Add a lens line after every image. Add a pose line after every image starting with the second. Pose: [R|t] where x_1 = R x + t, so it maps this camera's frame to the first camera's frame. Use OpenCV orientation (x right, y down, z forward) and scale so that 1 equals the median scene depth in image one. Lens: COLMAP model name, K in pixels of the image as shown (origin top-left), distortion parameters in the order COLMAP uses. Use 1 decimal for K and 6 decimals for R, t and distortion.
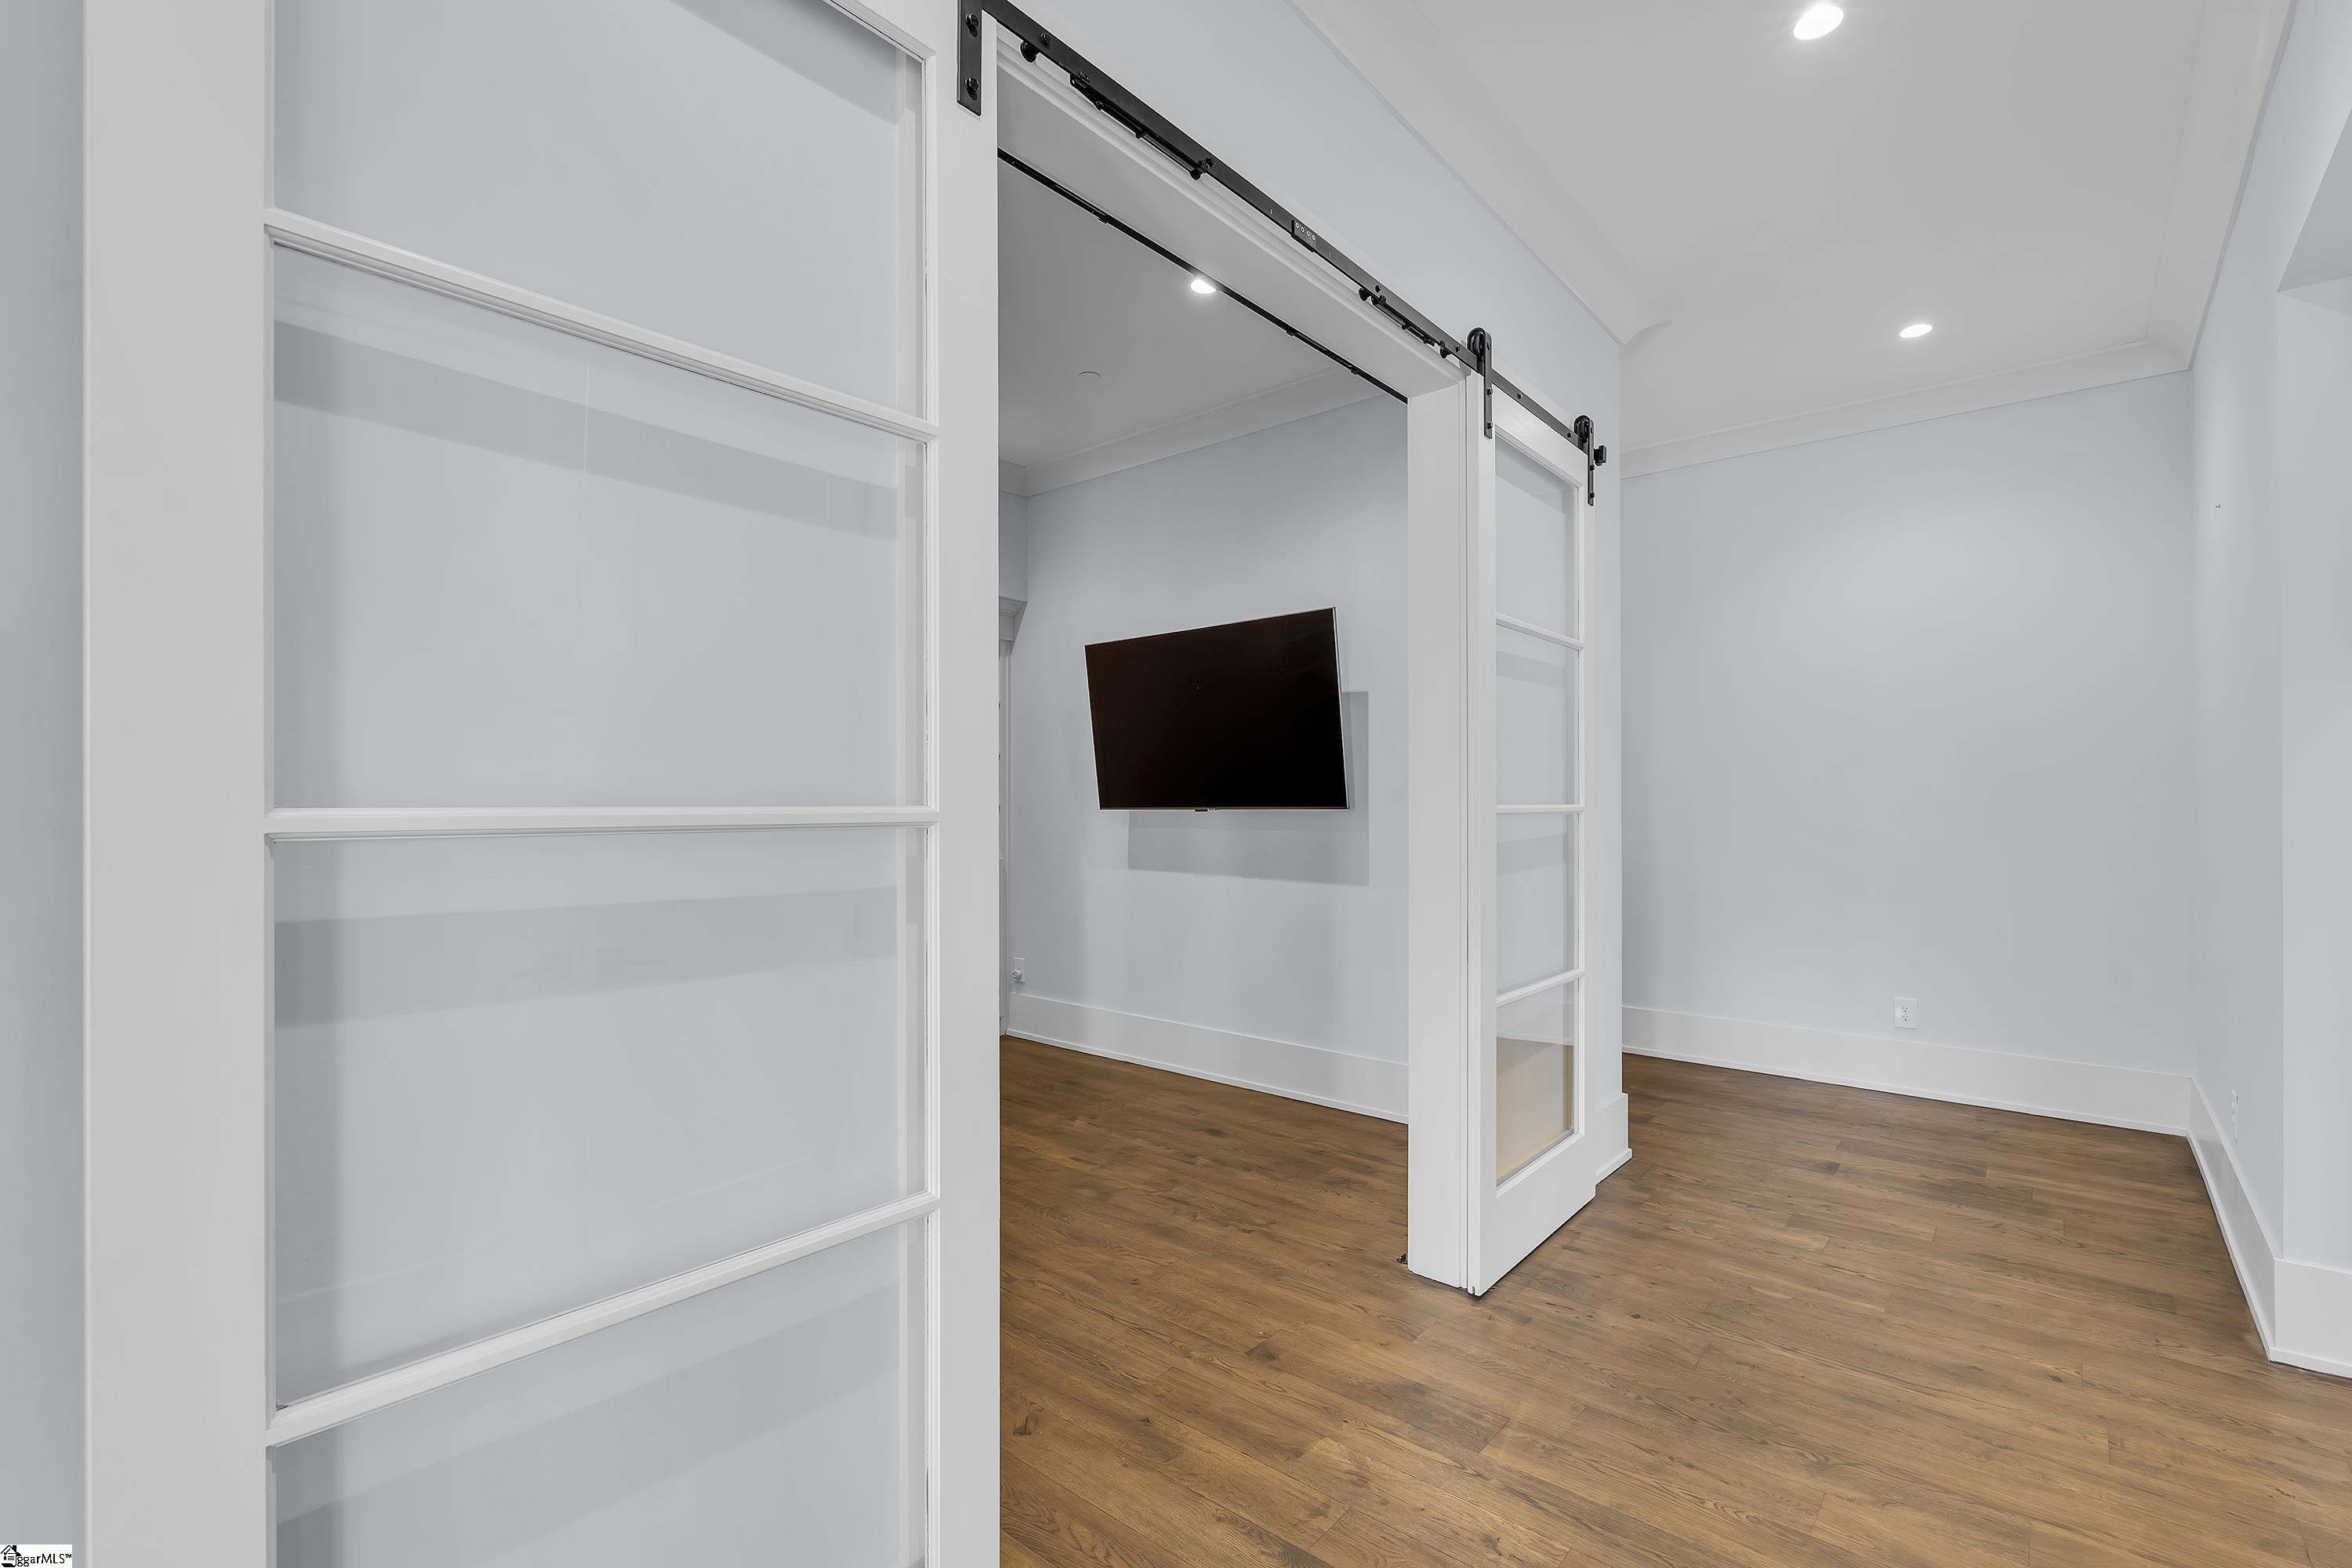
lens RADIAL K [[1052.7, 0, 1189.6], [0, 1052.7, 806.5], [0, 0, 1]] dist [-0.002758, -0.000371]
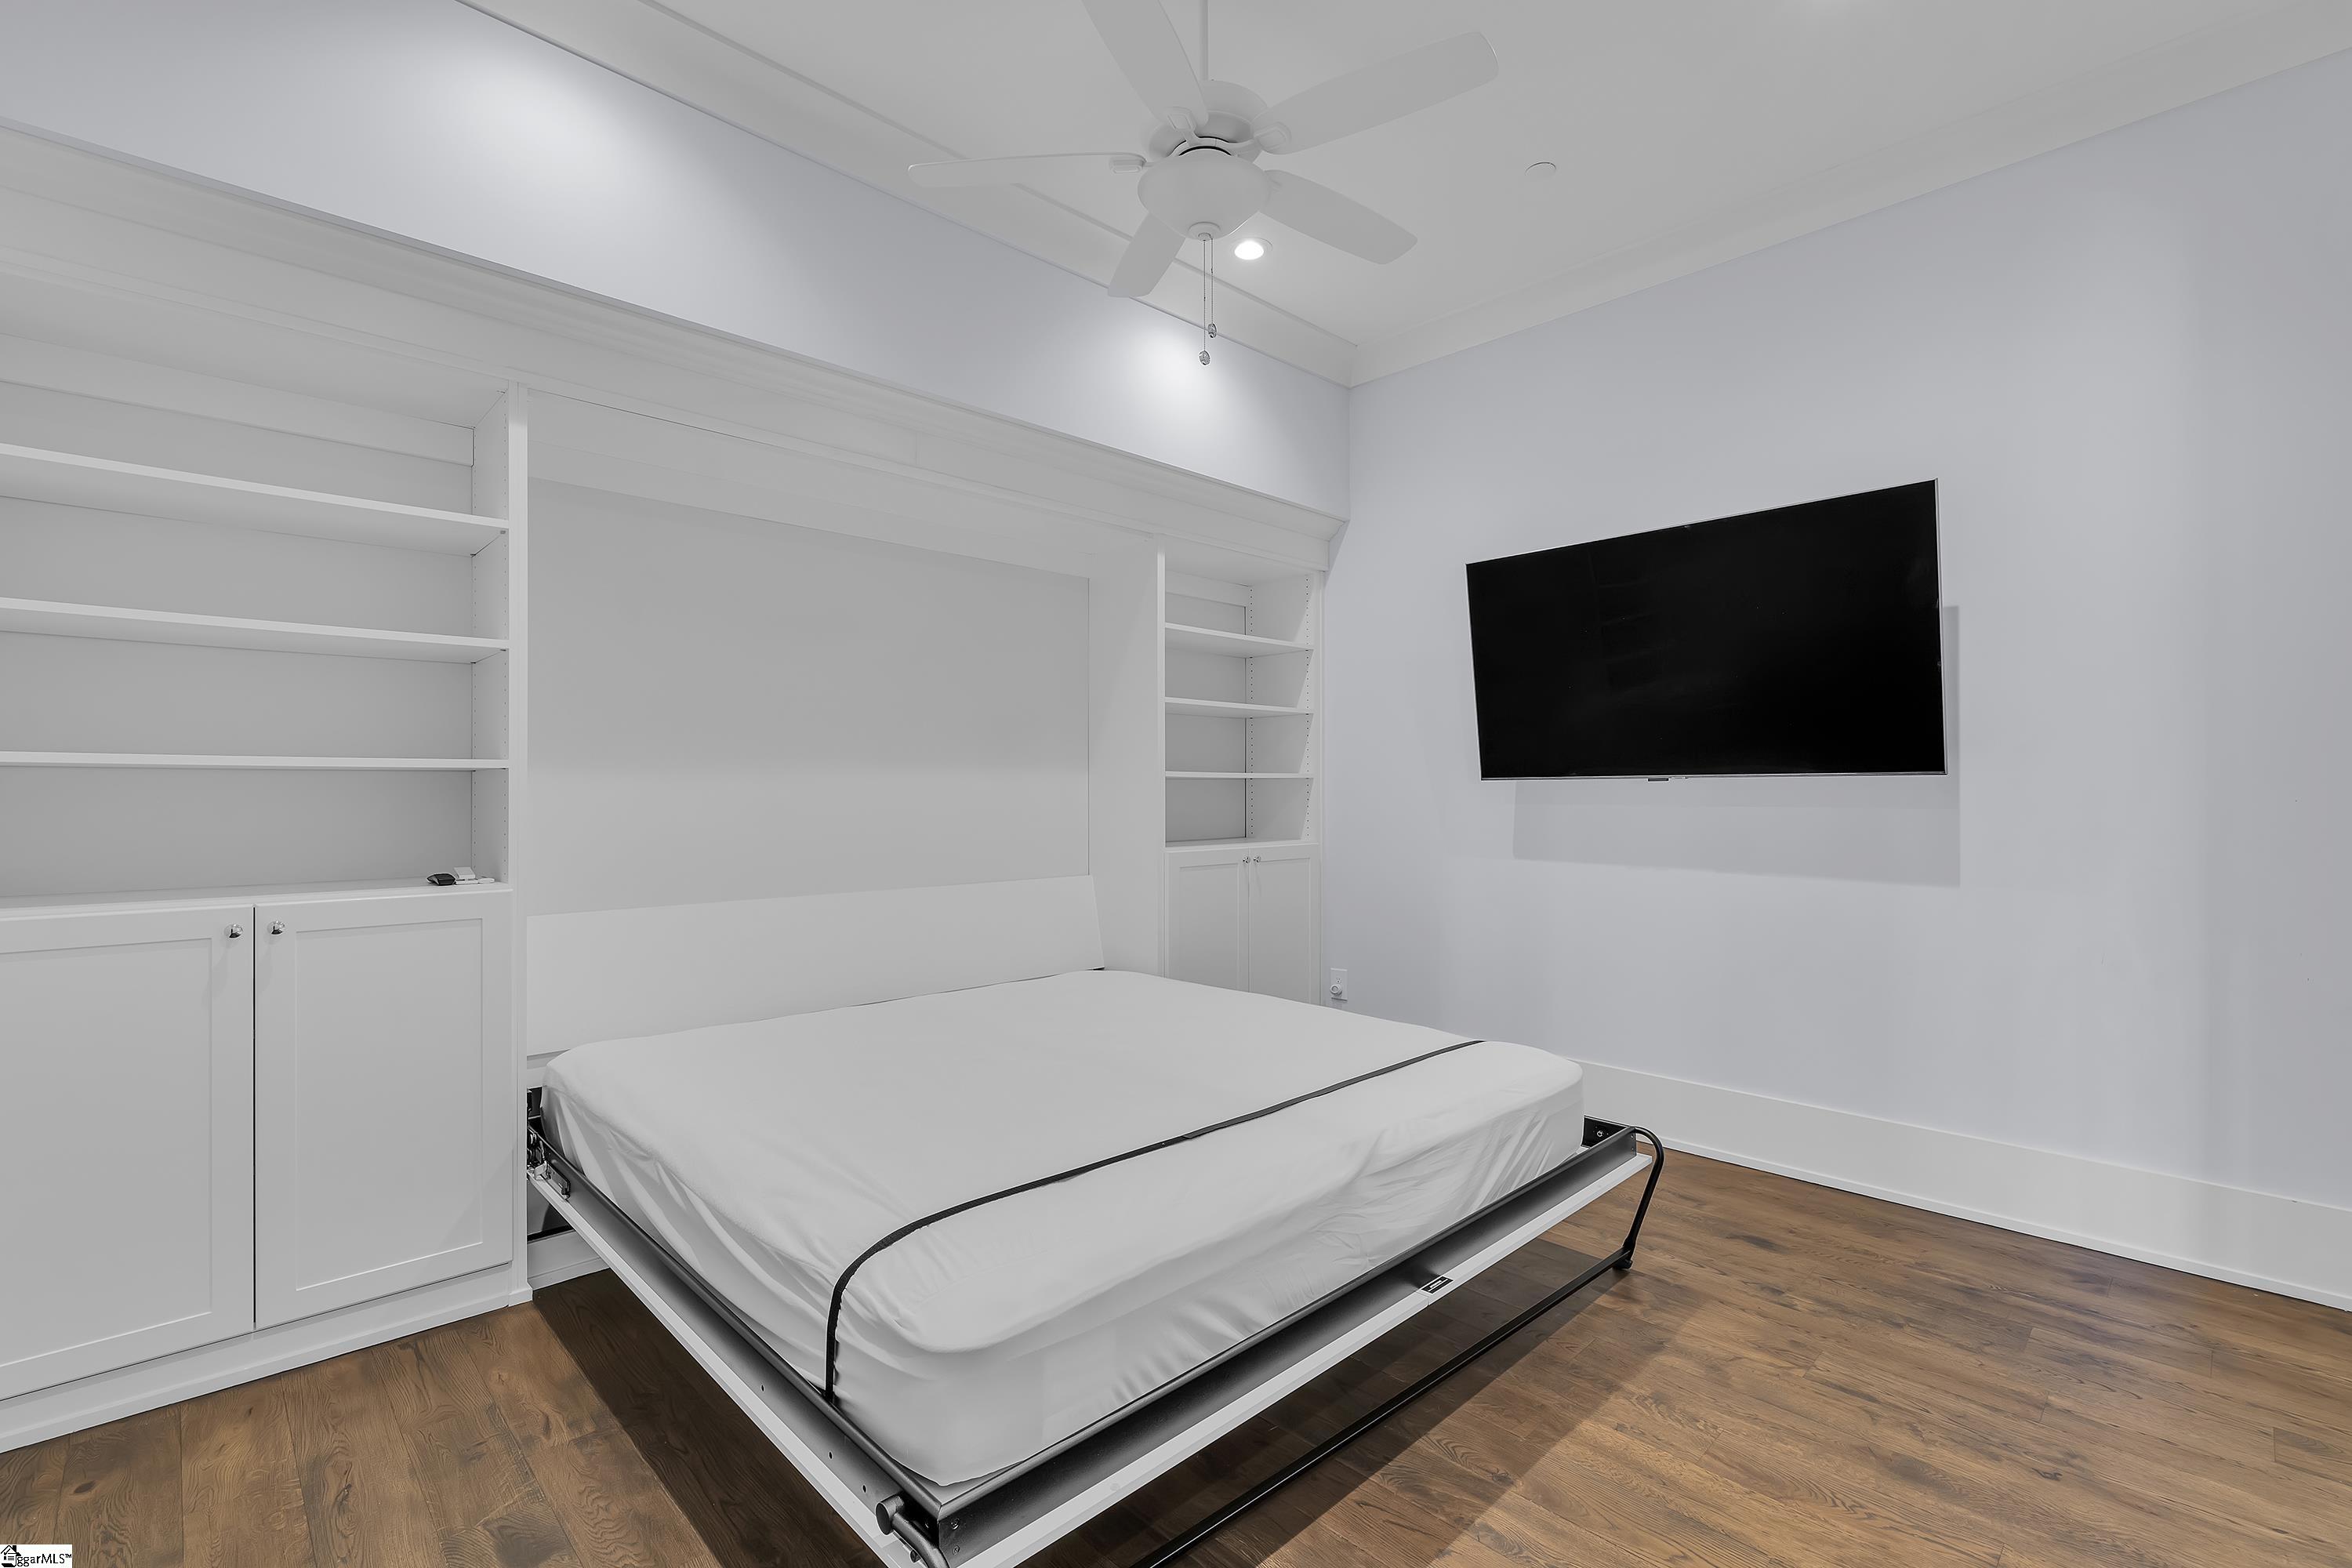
lens RADIAL K [[1052.7, 0, 1178.0], [0, 1052.7, 786.2], [0, 0, 1]] dist [-0.002758, -0.000371]
pose [[0.995207, -0.002927, -0.097749, -0.283218], [0.002952, 0.999996, 0.000114, 0.008010], [0.097749, -0.000402, 0.995211, 0.269246]]
